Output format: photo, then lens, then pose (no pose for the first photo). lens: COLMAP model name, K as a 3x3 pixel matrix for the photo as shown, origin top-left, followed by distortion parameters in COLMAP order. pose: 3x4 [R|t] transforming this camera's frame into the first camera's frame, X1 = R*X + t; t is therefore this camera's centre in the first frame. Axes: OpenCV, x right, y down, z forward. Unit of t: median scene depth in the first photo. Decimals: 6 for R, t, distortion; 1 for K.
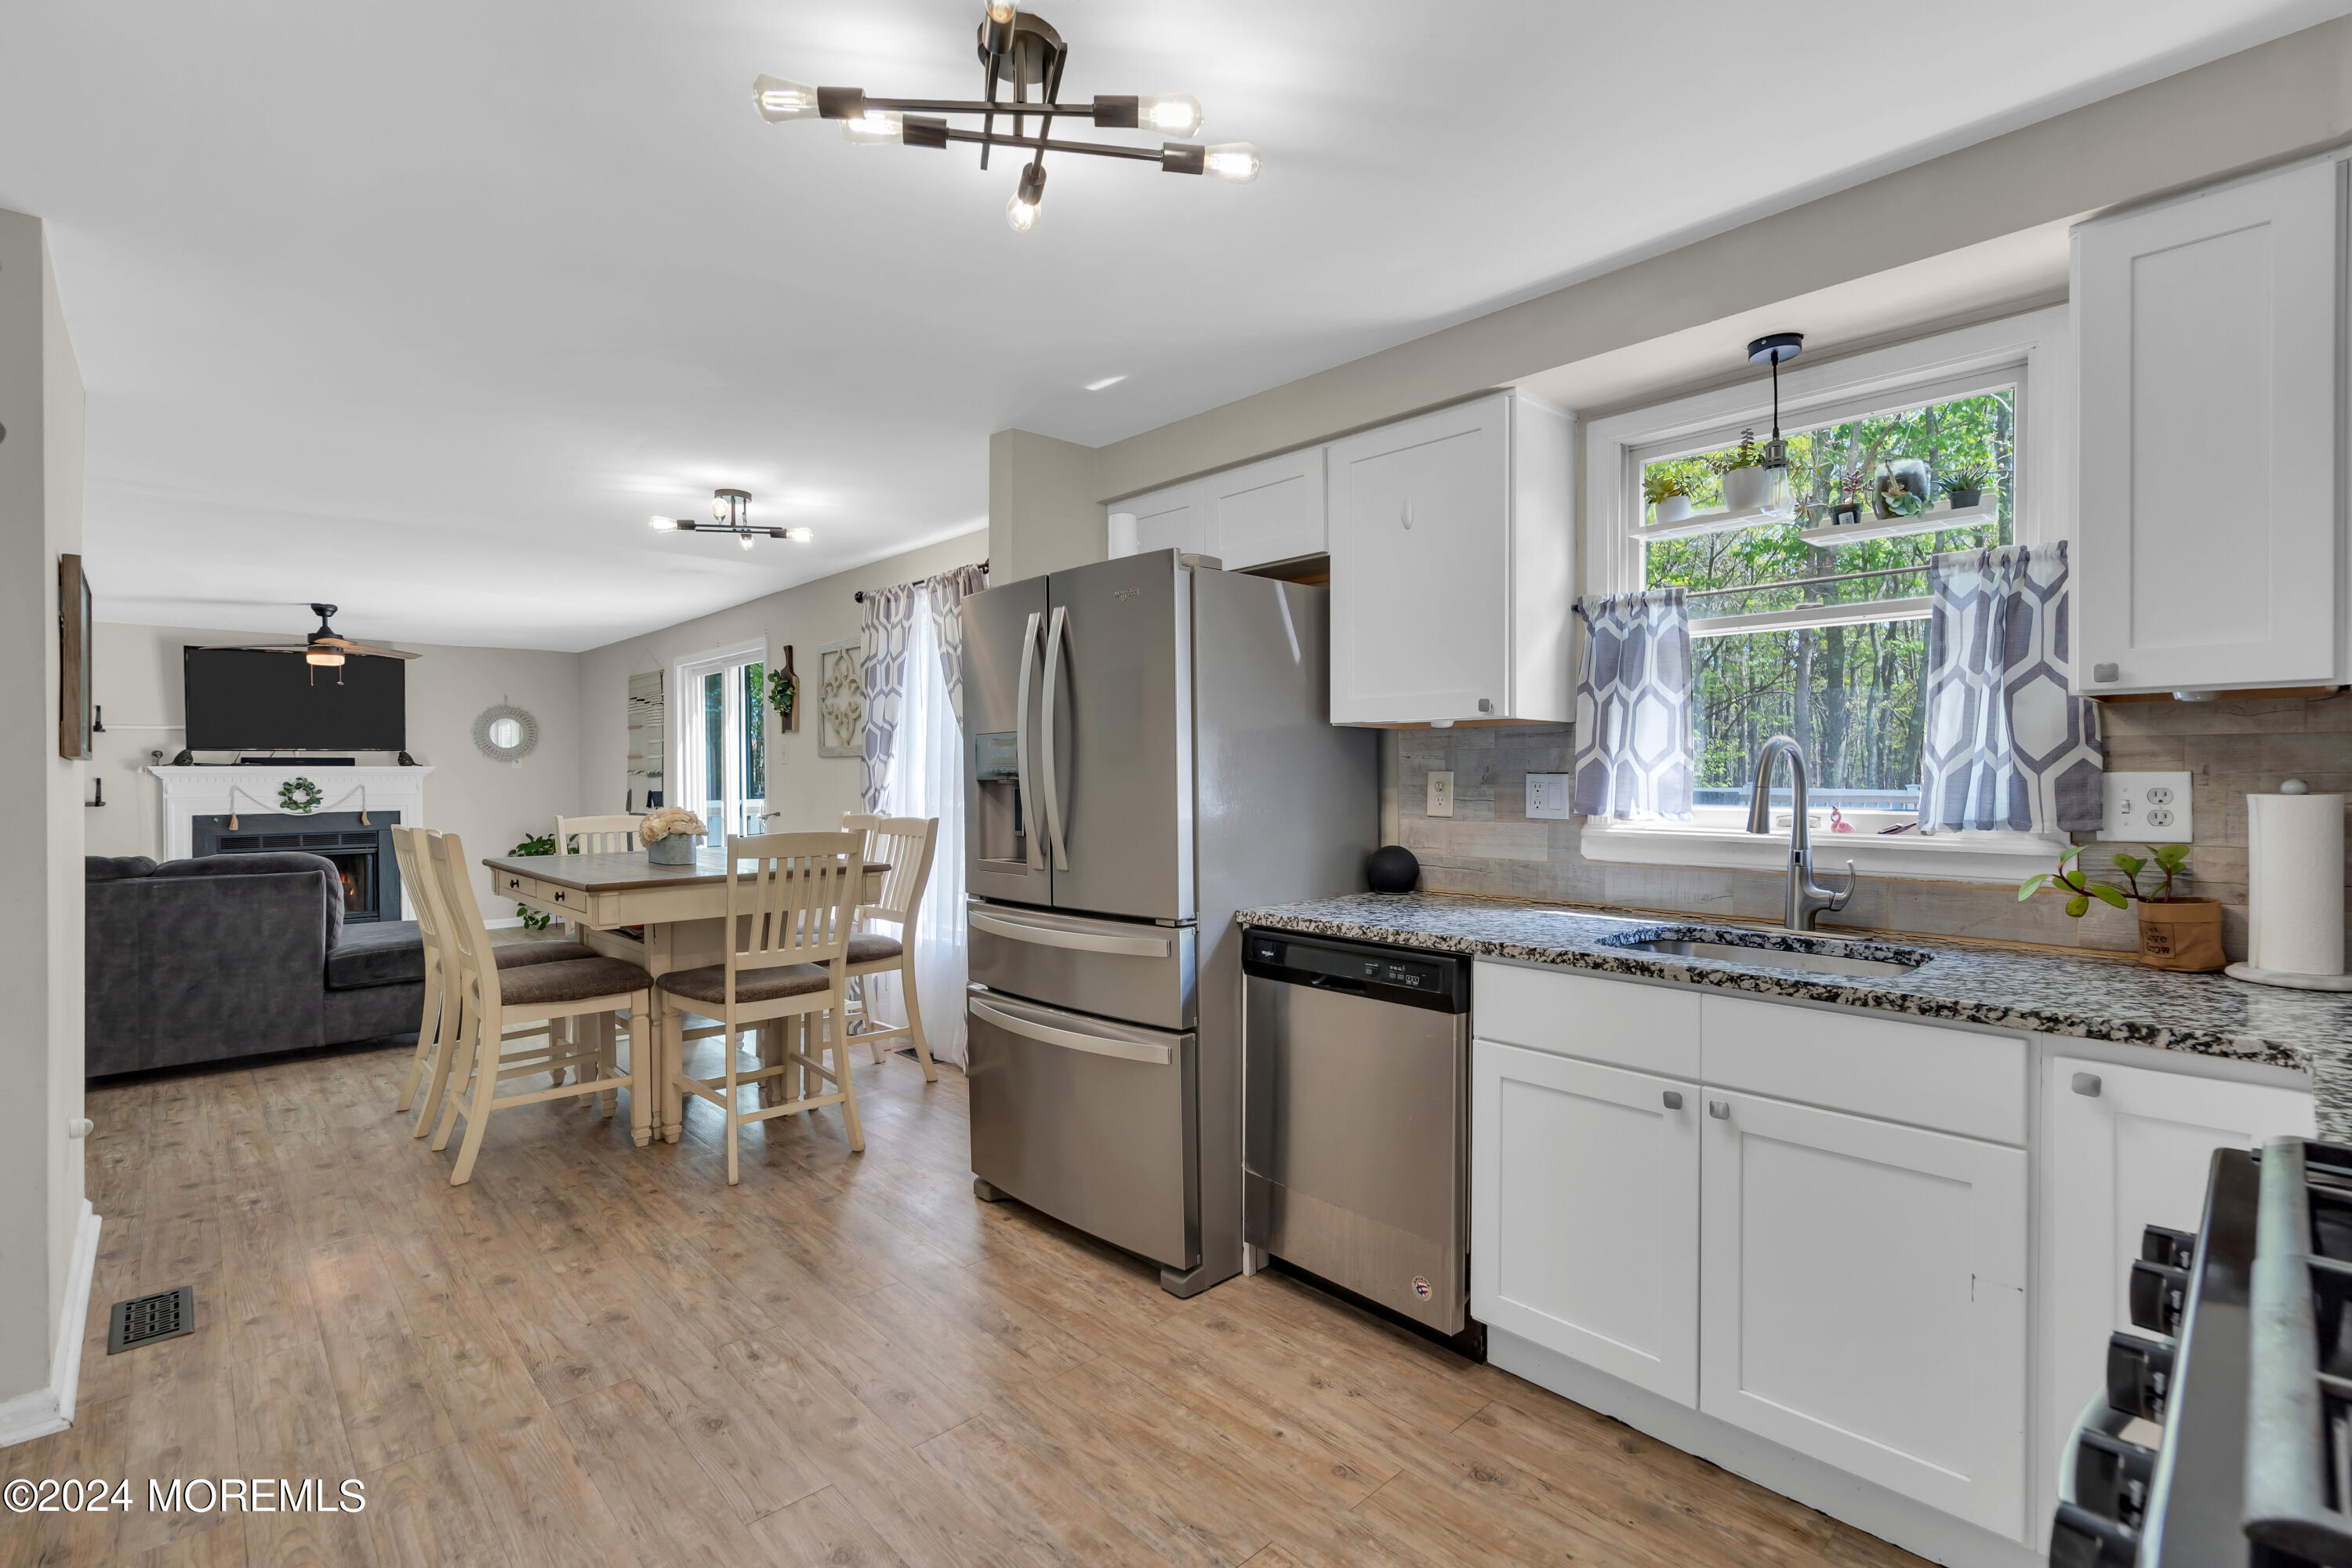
lens RADIAL K [[1075.1, 0, 1176.0], [0, 1075.1, 784.0], [0, 0, 1]] dist [-0.003587, 0.000218]
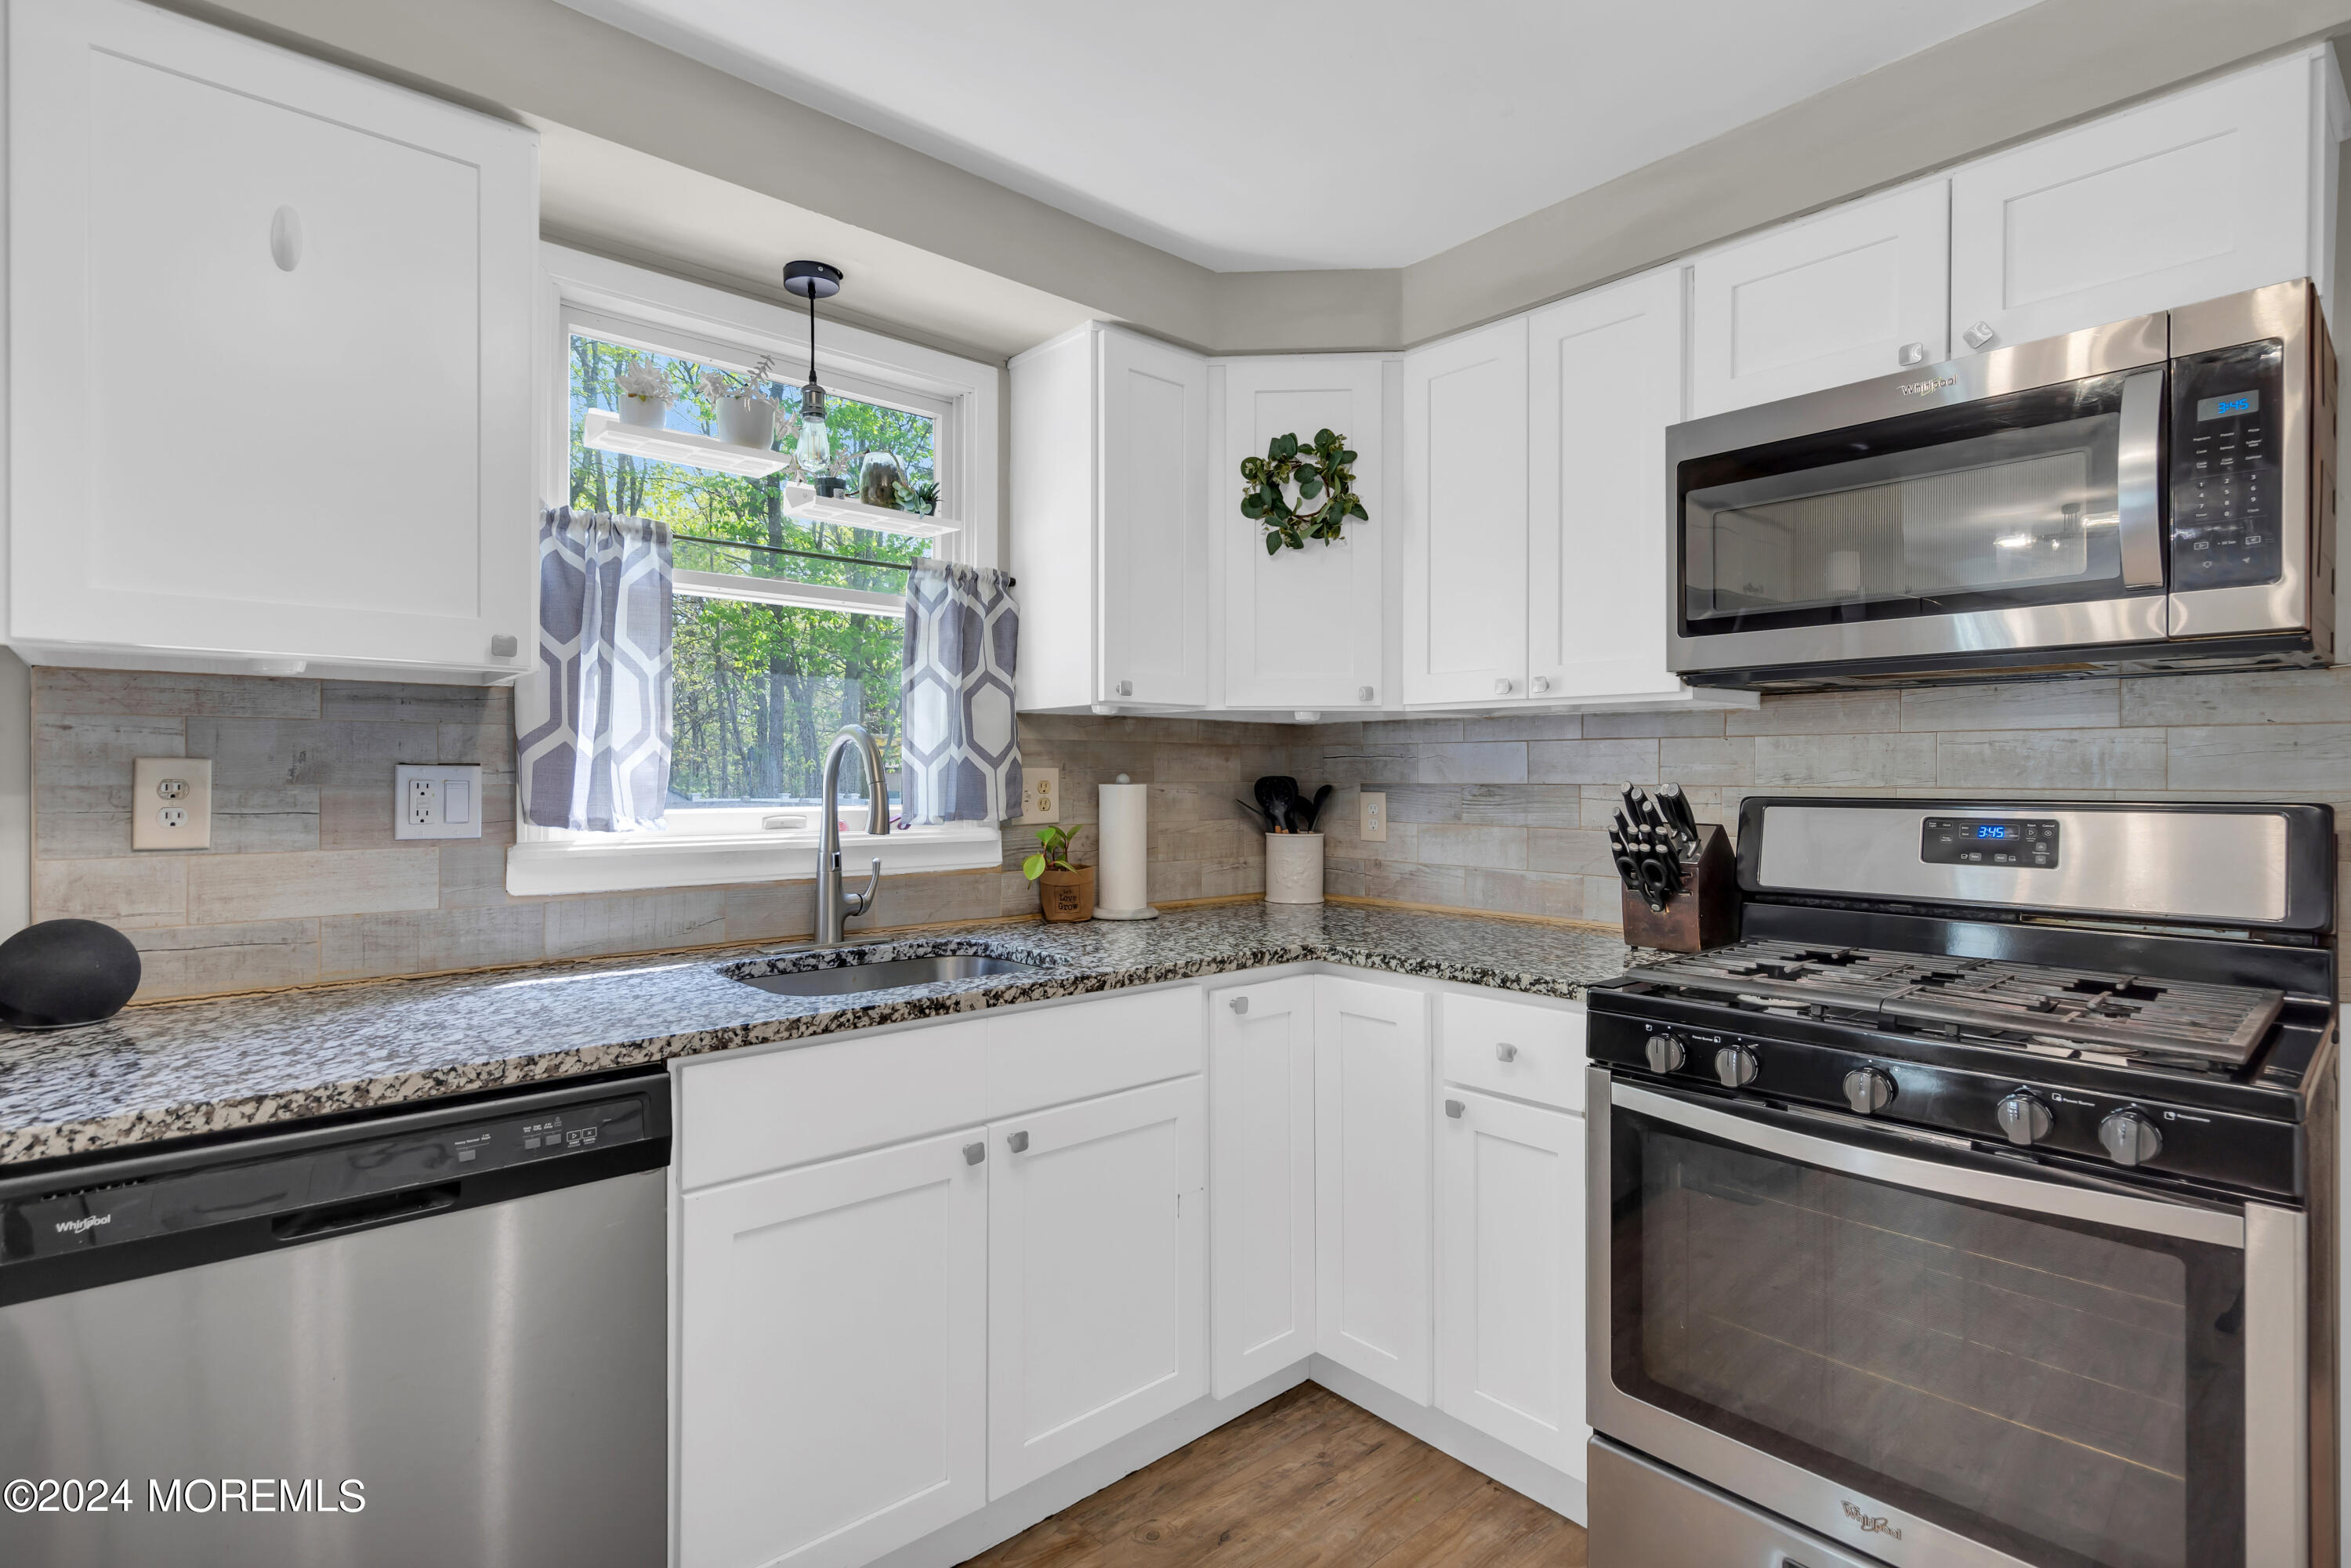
lens RADIAL K [[1112.4, 0, 1186.4], [0, 1112.4, 780.5], [0, 0, 1]] dist [-0.001414, -0.000046]
pose [[0.040178, -0.000068, 0.999193, -0.296424], [0.010947, 0.999940, -0.000372, 0.004307], [-0.999133, 0.010953, 0.040176, 0.595091]]
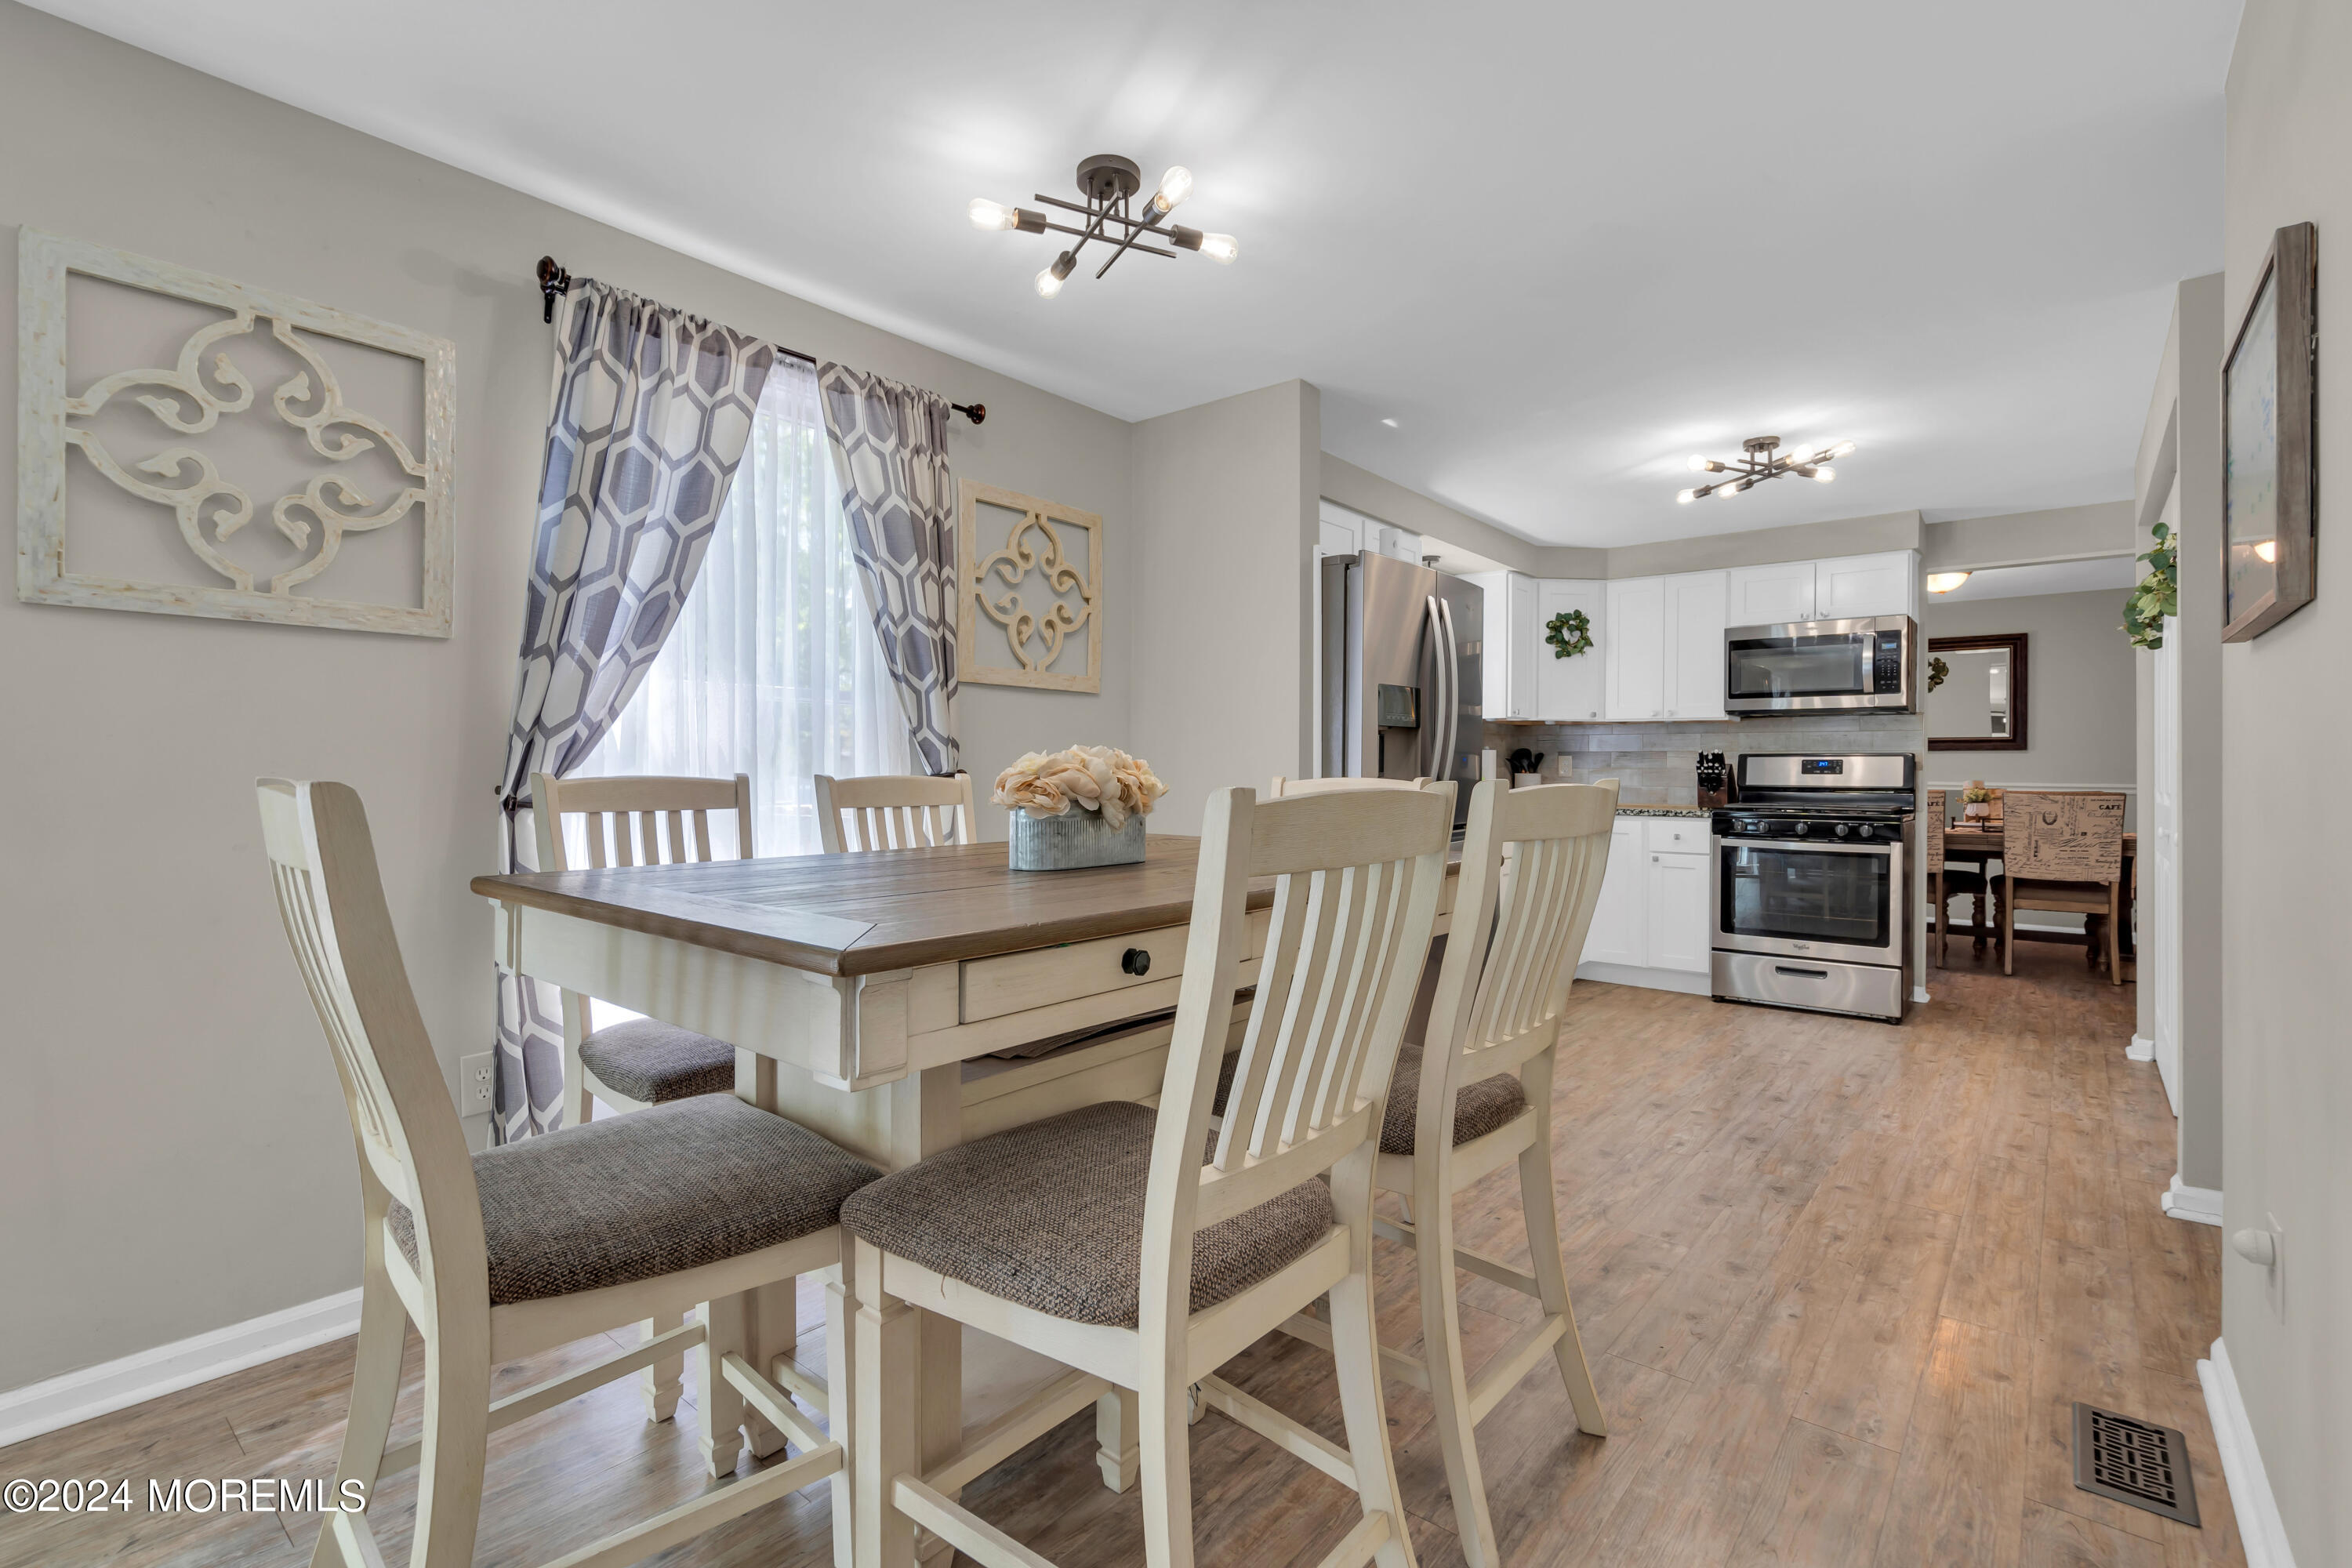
lens RADIAL K [[1075.1, 0, 1176.0], [0, 1075.1, 784.0], [0, 0, 1]] dist [-0.003587, 0.000218]
pose [[-0.126402, -0.007395, 0.991951, -1.521779], [0.005915, 0.999949, 0.008208, 0.056725], [-0.991961, 0.006905, -0.126352, 1.653319]]
